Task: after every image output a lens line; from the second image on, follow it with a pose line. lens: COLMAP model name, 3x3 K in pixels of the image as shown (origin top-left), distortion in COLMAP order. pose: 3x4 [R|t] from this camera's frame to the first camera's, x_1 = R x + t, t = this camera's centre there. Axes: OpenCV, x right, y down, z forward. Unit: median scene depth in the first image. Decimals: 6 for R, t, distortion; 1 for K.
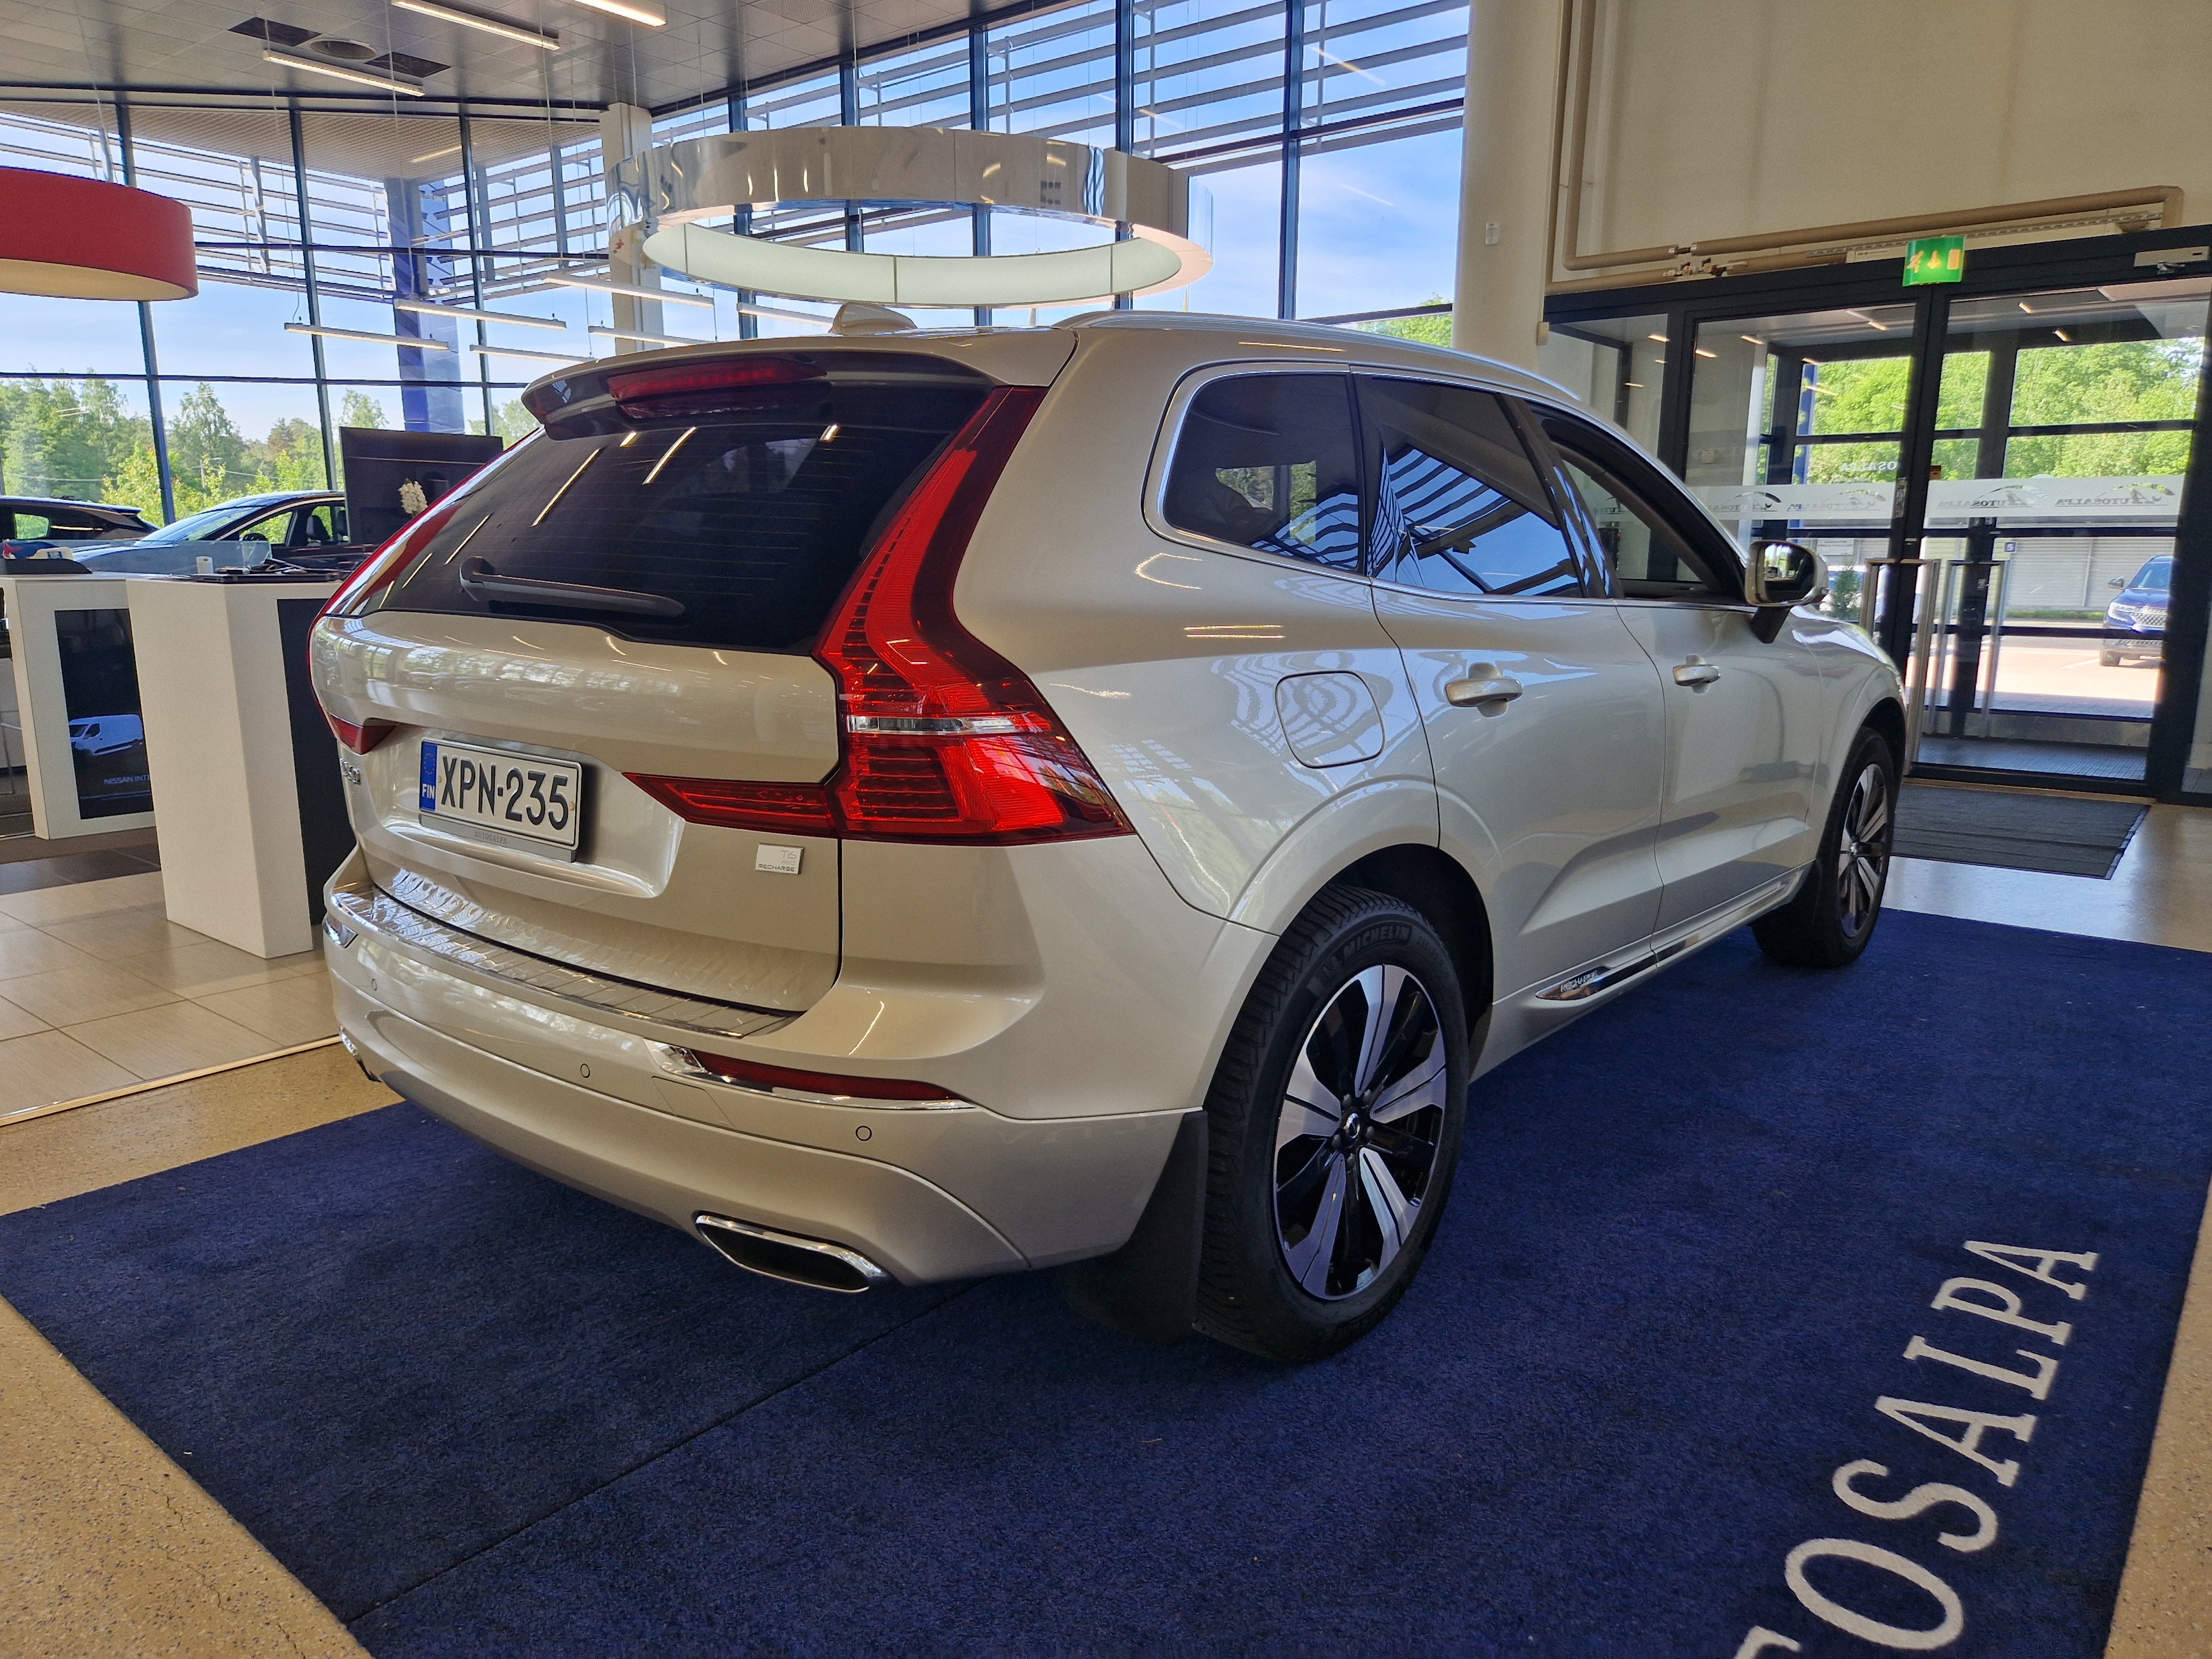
lens RADIAL K [[1475.9, 0, 1113.5], [0, 1475.9, 823.3], [0, 0, 1]] dist [0.037847, -0.029710]
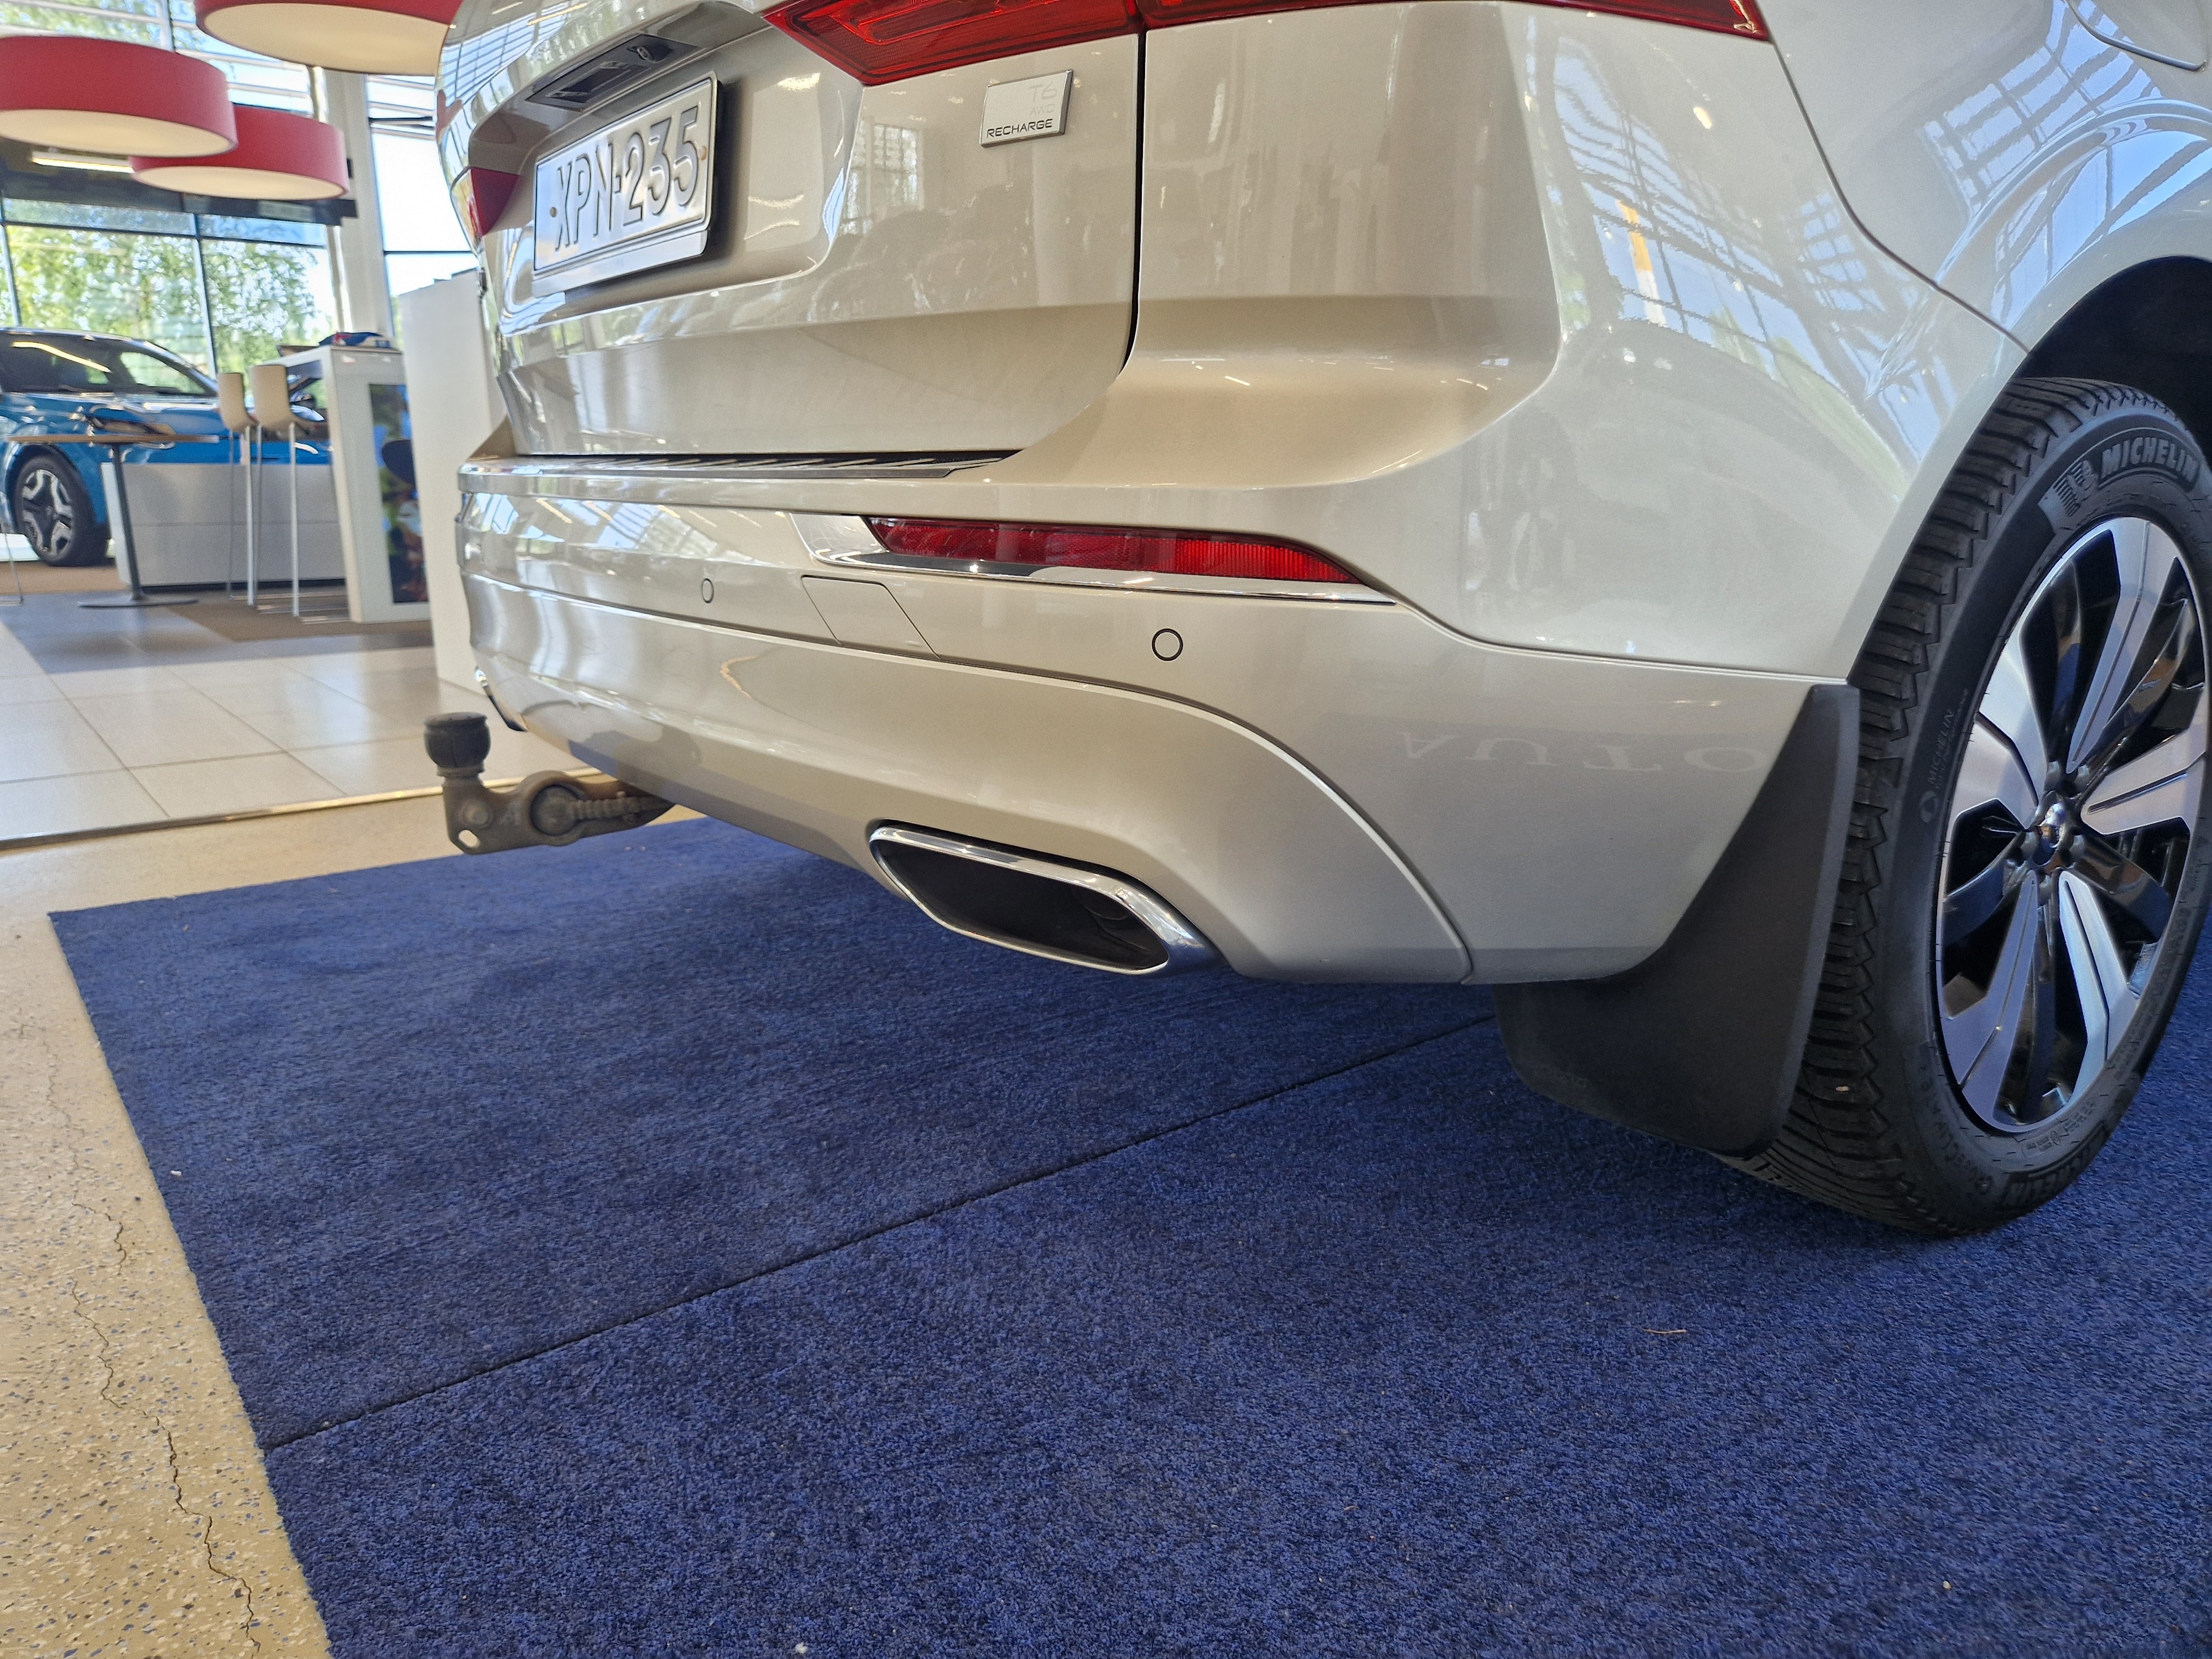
lens RADIAL K [[1475.9, 0, 1106.0], [0, 1475.9, 830.4], [0, 0, 1]] dist [0.037847, -0.029710]
pose [[0.976068, 0.050751, -0.211460, -0.068515], [-0.039346, 0.997553, 0.057796, 0.205413], [0.213876, -0.048092, 0.975676, 0.424098]]
